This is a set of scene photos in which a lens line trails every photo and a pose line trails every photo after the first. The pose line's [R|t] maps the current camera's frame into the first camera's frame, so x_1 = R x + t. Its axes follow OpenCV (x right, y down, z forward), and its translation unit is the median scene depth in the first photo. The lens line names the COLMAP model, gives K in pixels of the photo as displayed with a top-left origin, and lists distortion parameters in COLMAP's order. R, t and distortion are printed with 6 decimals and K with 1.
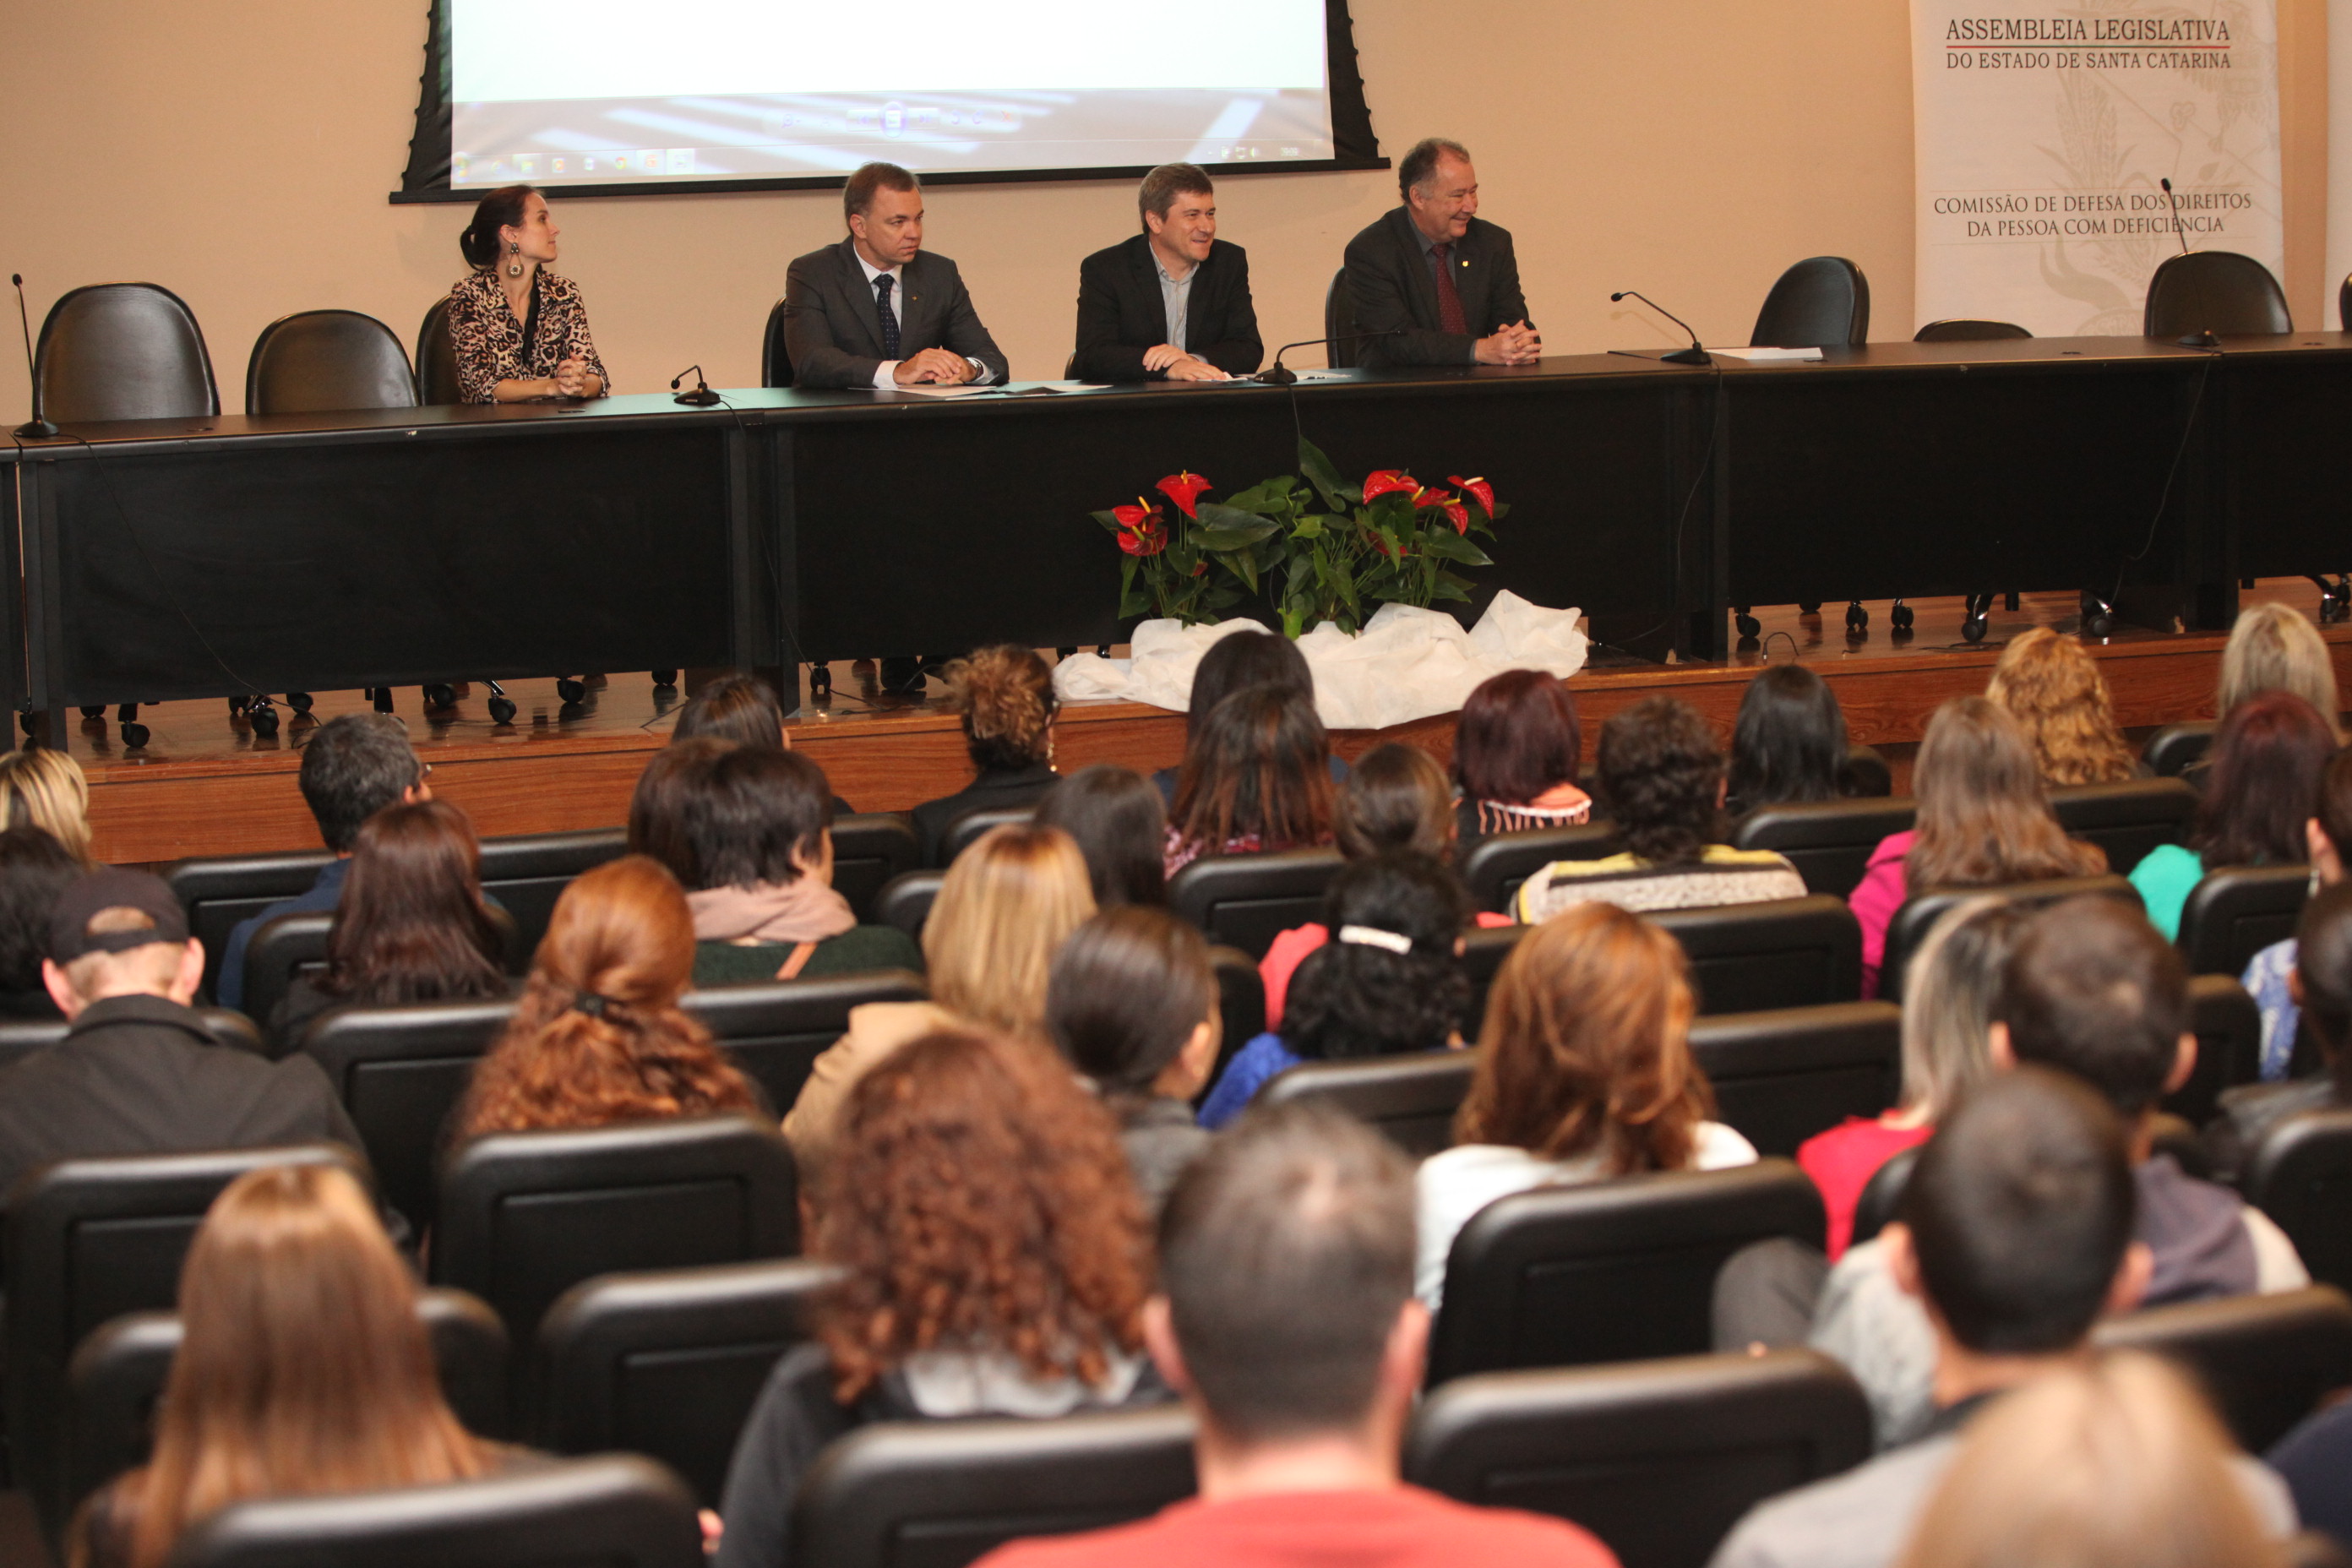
lens RADIAL K [[4876.1, 0, 1187.3], [0, 4876.1, 710.3], [0, 0, 1]] dist [-0.309671, 0.000000]
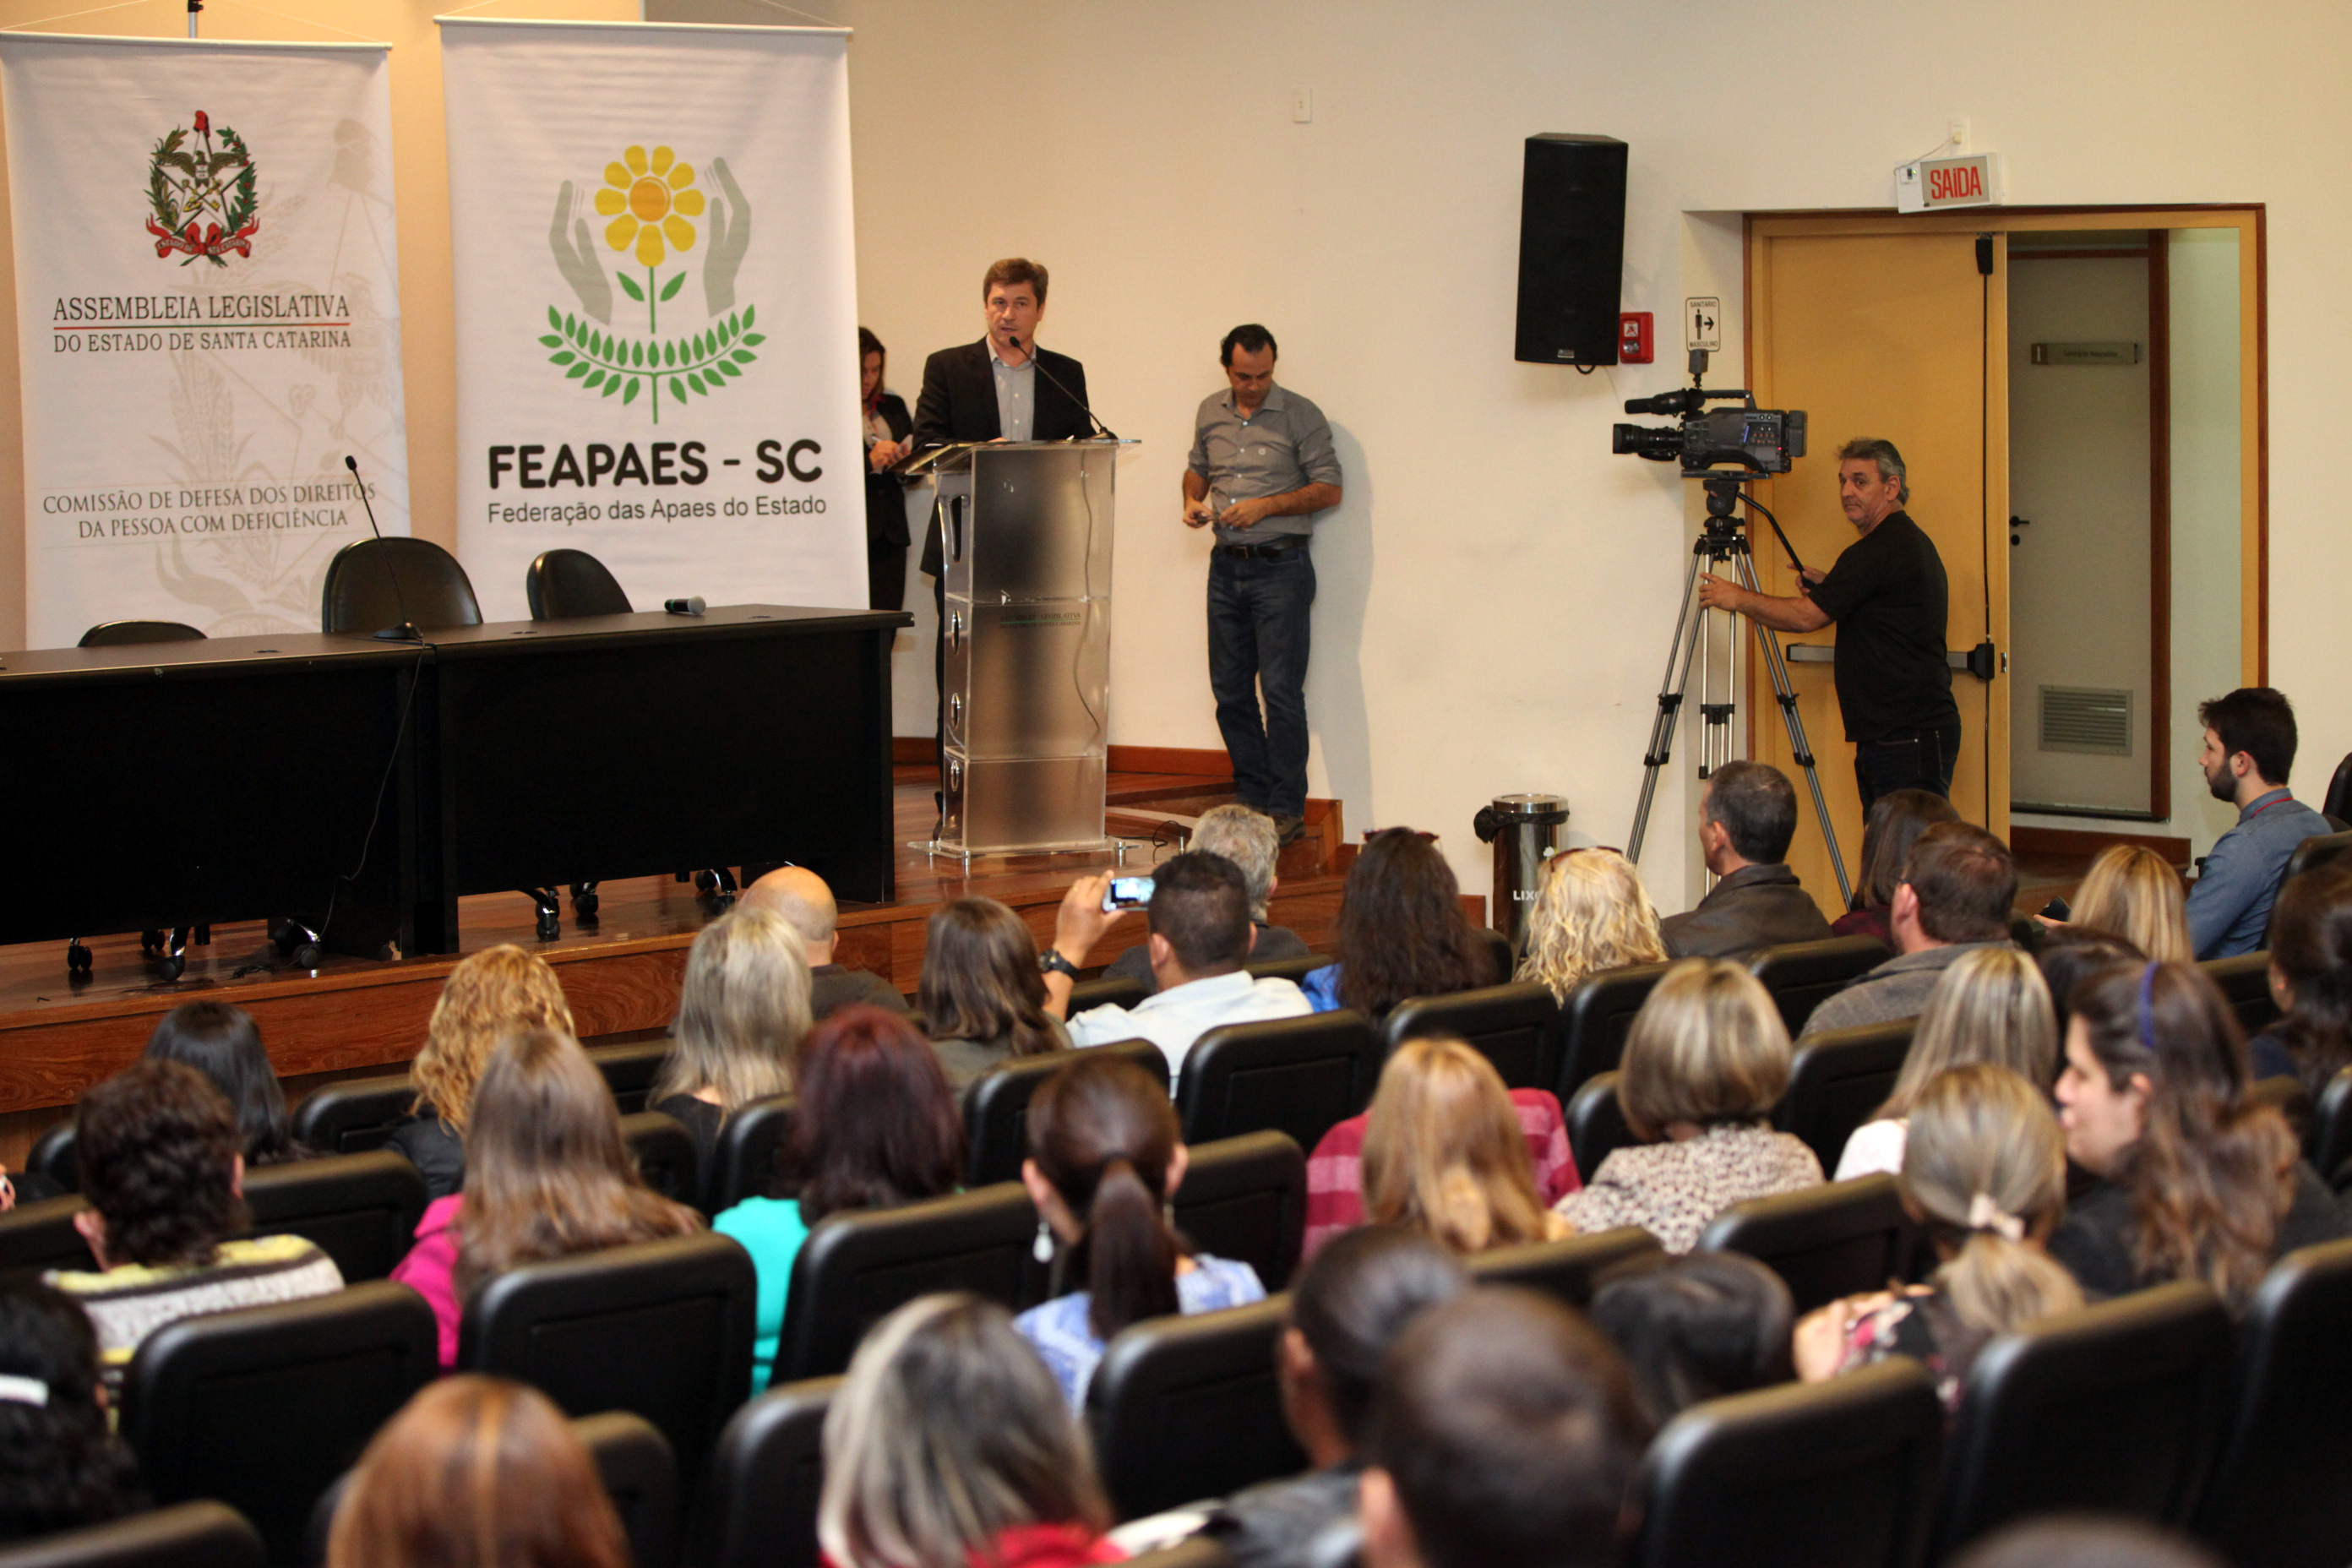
lens RADIAL K [[4876.1, 0, 1189.0], [0, 4876.1, 781.7], [0, 0, 1]] dist [-0.309671, 0.000000]
pose [[0.901461, -0.034077, 0.431517, -0.049946], [0.058911, 0.997279, -0.044313, -0.000675], [-0.428833, 0.065368, 0.901016, 0.129901]]
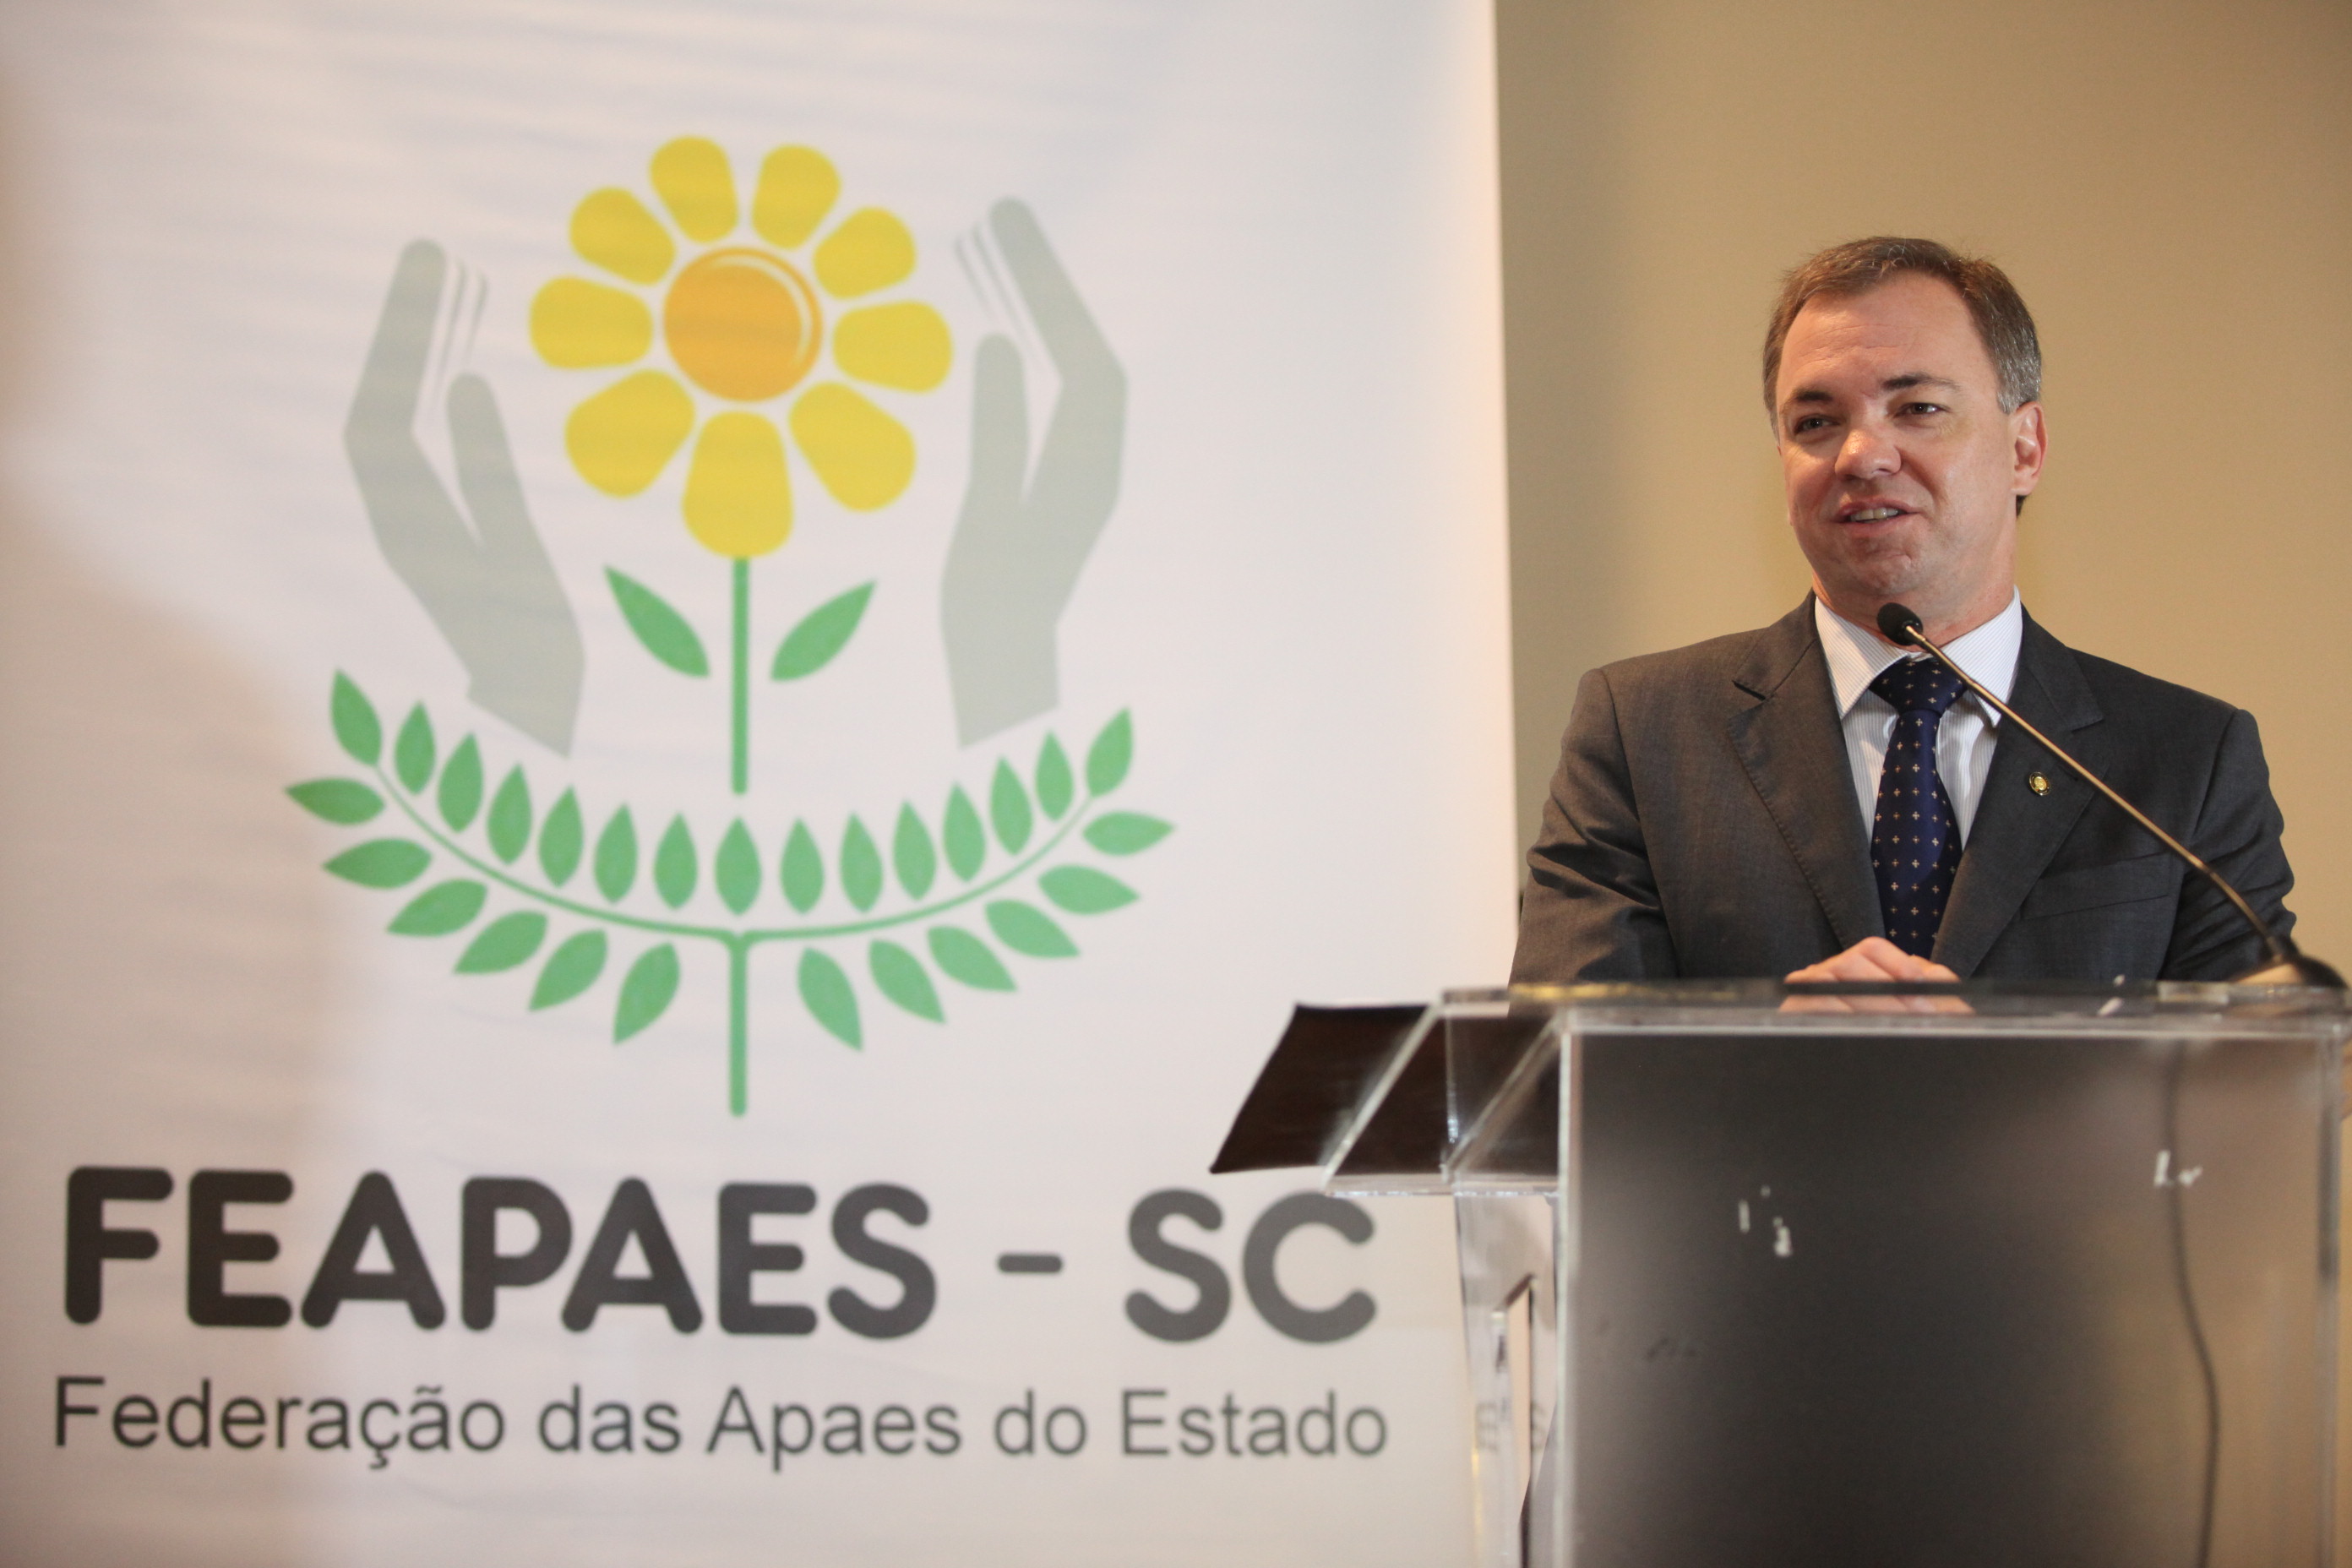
lens RADIAL K [[5344.6, 0, 1178.9], [0, 5344.6, 791.7], [0, 0, 1]] dist [-0.280925, 0.000000]
pose [[0.982587, 0.033619, 0.182736, 0.324265], [0.012798, 0.968912, -0.247076, -0.082827], [-0.185361, 0.245113, 0.951610, 0.924051]]
